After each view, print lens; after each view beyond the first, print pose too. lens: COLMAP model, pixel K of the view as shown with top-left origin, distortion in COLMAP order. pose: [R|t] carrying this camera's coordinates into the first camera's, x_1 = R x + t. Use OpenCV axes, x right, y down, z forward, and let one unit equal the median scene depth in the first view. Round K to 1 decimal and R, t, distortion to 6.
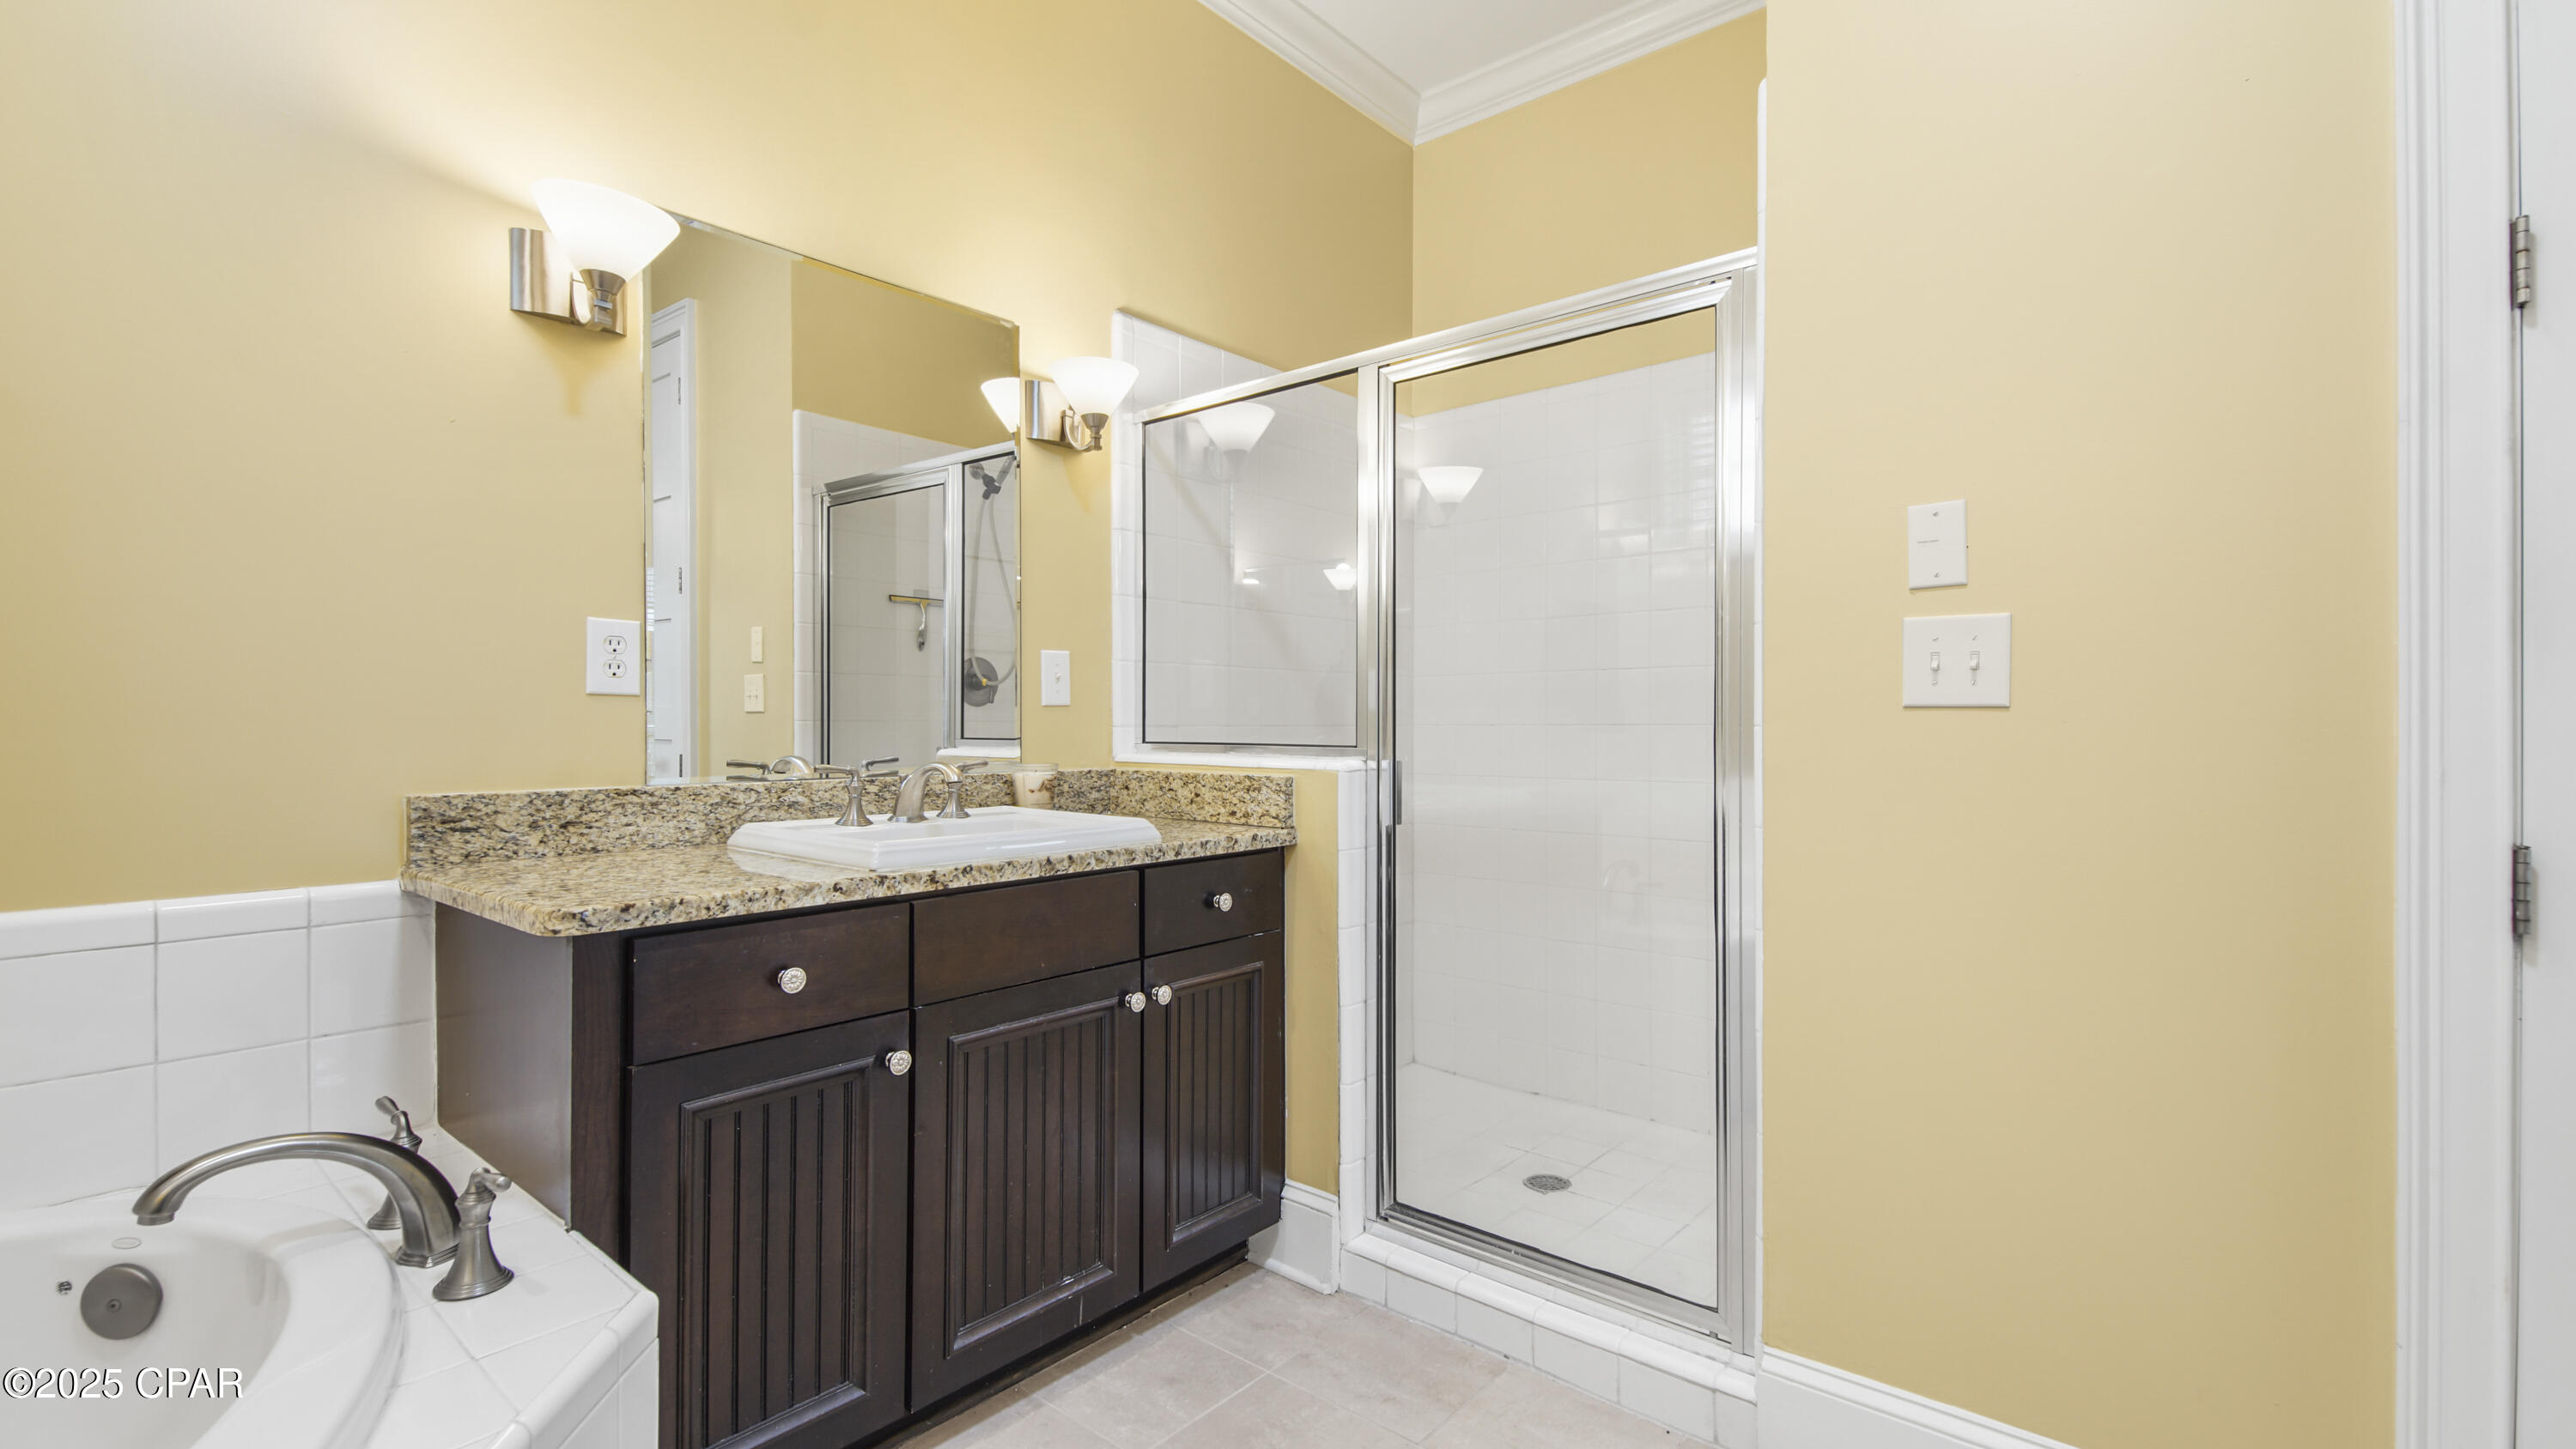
lens RADIAL K [[1184.1, 0, 1260.2], [0, 1184.1, 730.5], [0, 0, 1]] dist [0.019937, -0.000735]
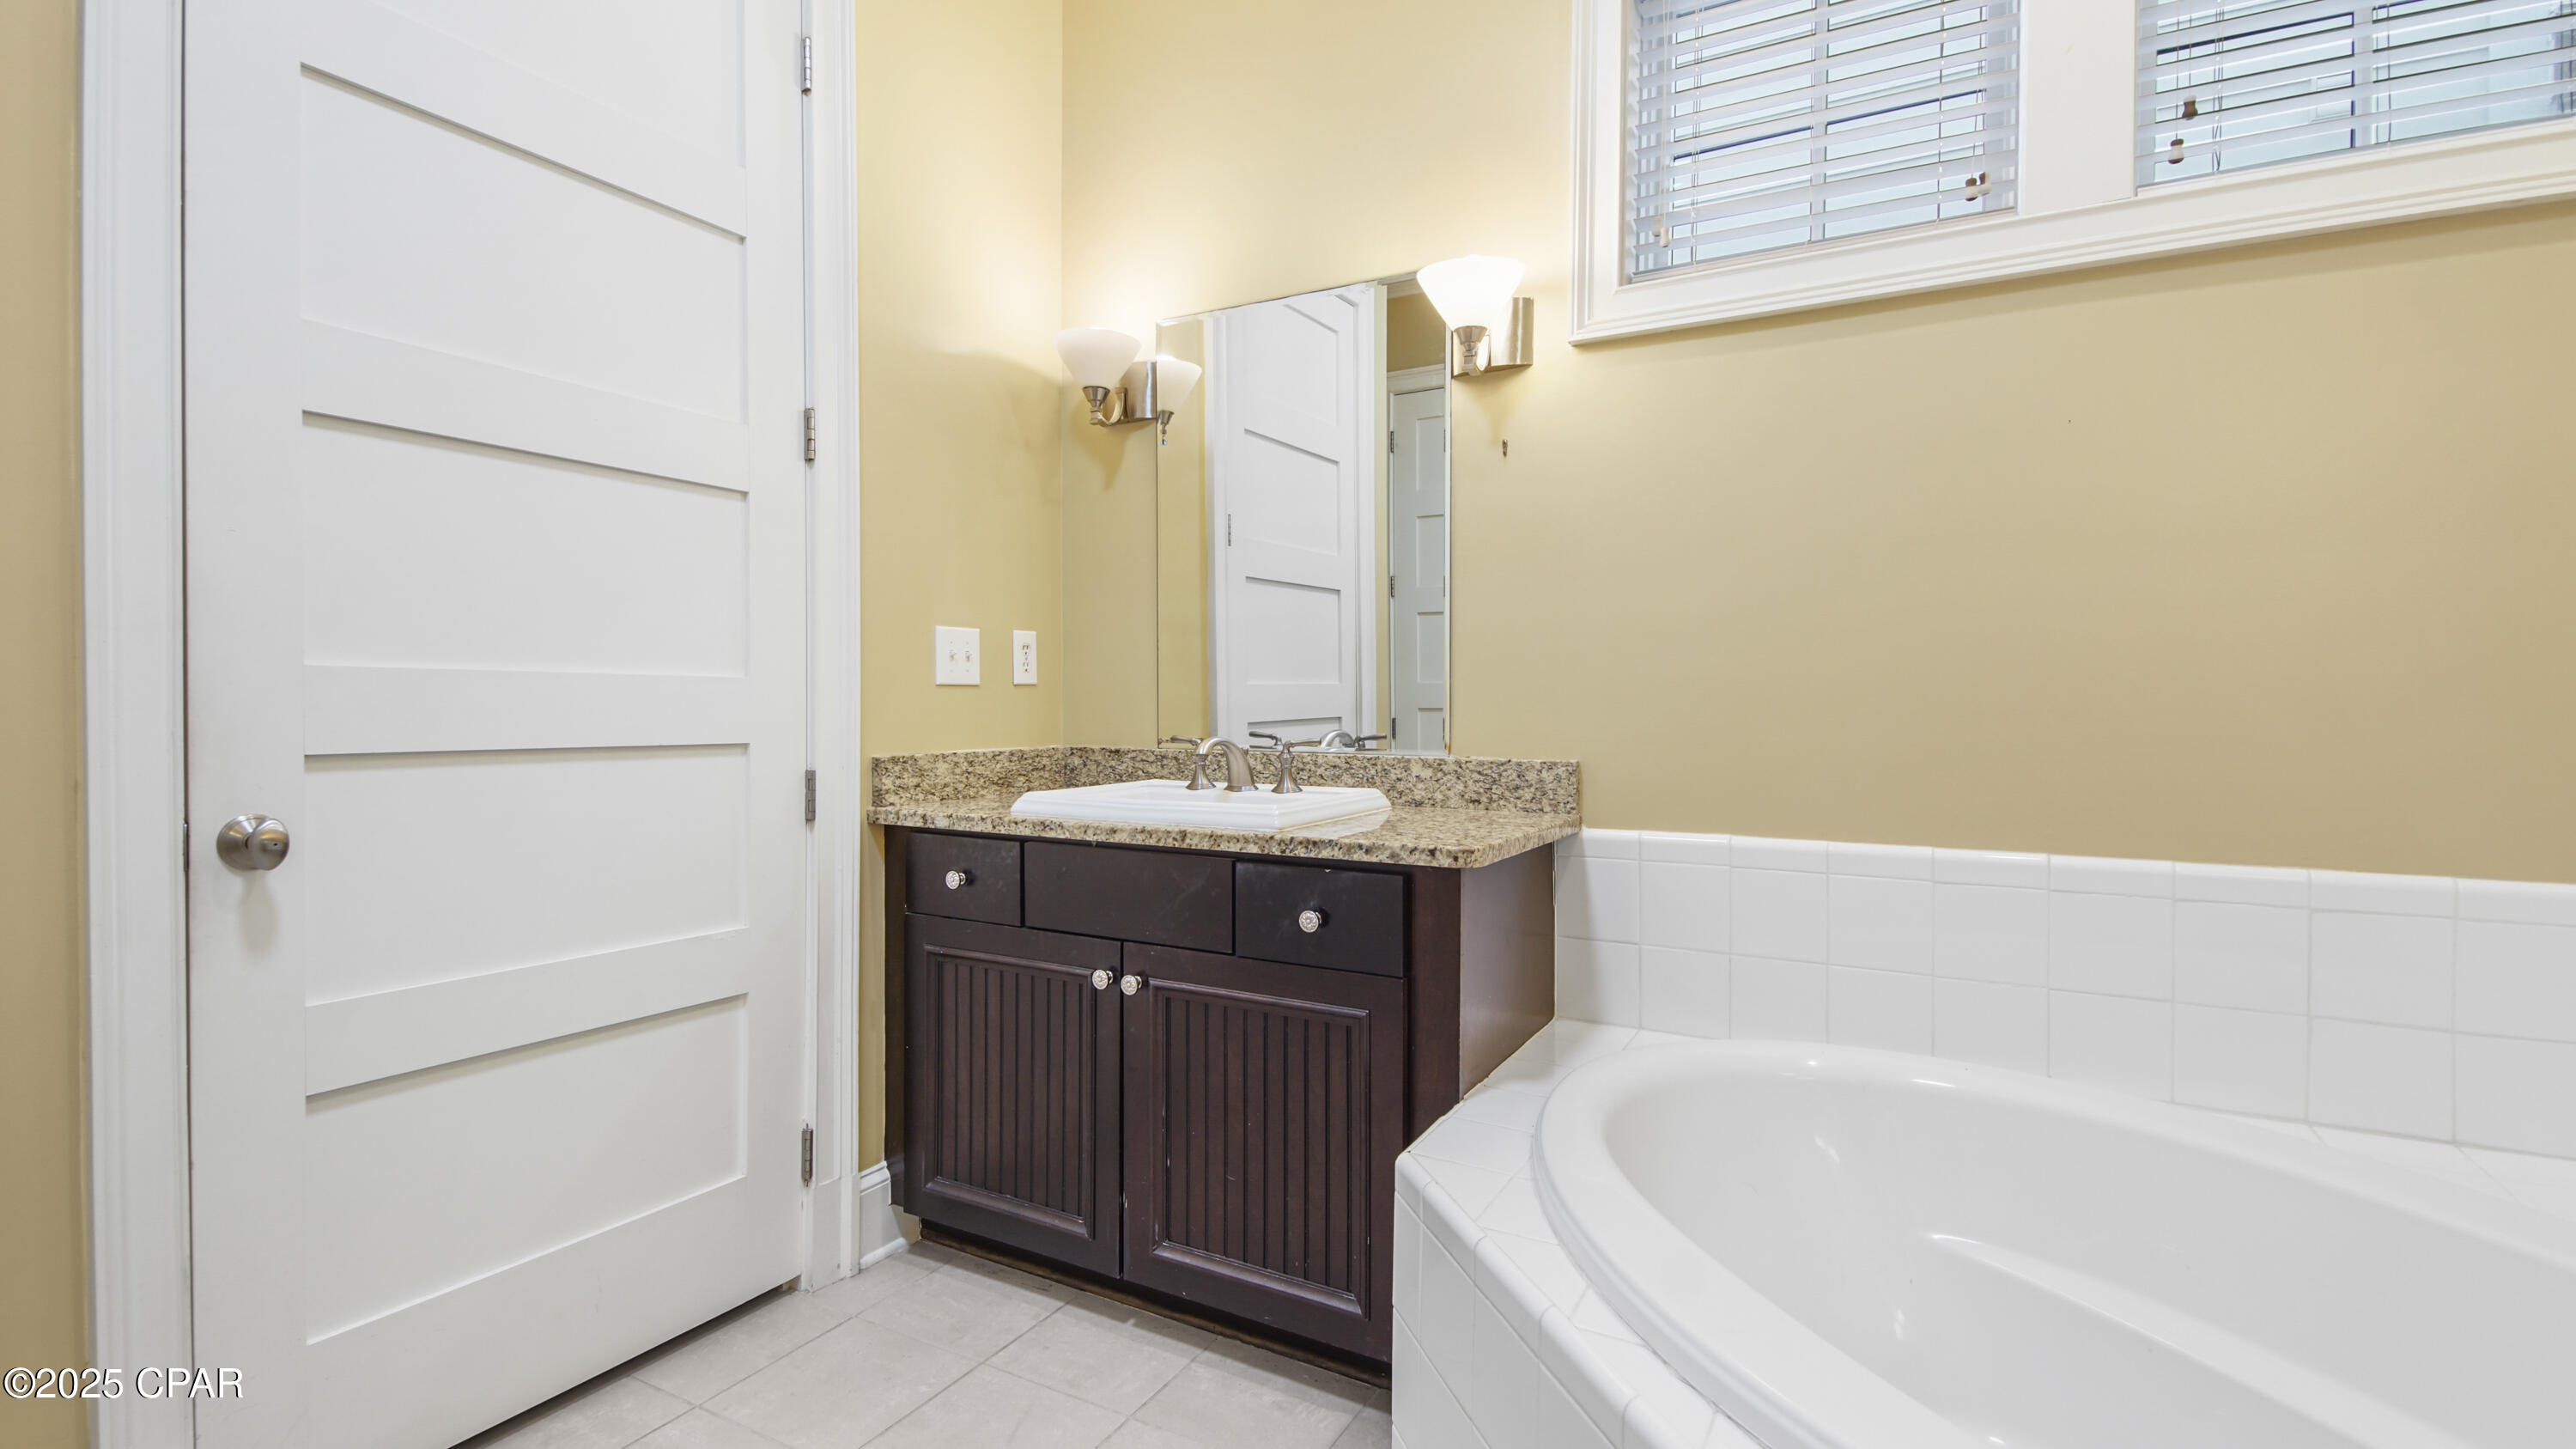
lens RADIAL K [[1057.8, 0, 1288.0], [0, 1057.8, 724.5], [0, 0, 1]] dist [0.020310, -0.000052]
pose [[0.231198, 0.023280, -0.972628, 0.795388], [-0.015397, 0.999676, 0.020267, -0.007744], [0.972785, 0.010290, 0.231481, 0.942095]]
